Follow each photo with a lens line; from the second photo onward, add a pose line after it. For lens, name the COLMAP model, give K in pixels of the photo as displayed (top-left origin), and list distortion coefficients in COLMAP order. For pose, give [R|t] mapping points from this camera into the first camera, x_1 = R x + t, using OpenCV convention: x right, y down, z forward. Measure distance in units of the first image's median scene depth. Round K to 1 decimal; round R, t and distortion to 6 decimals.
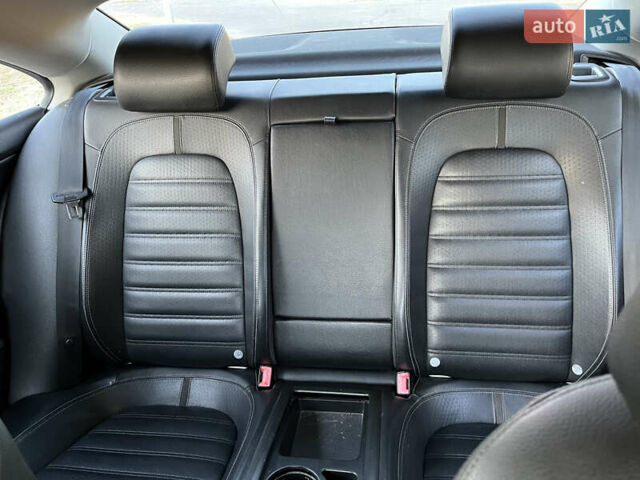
lens RADIAL K [[484.9, 0, 319.2], [0, 484.9, 234.2], [0, 0, 1]] dist [0.072388, -0.111354]
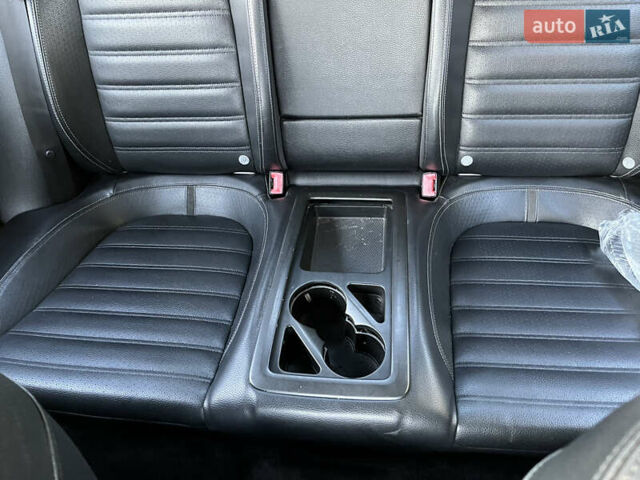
lens RADIAL K [[484.9, 0, 319.2], [0, 484.9, 234.2], [0, 0, 1]] dist [0.072388, -0.111354]
pose [[0.999155, -0.040734, -0.005451, -0.030506], [0.038980, 0.897297, 0.439703, -0.017859], [-0.013020, -0.439544, 0.898127, 0.147527]]
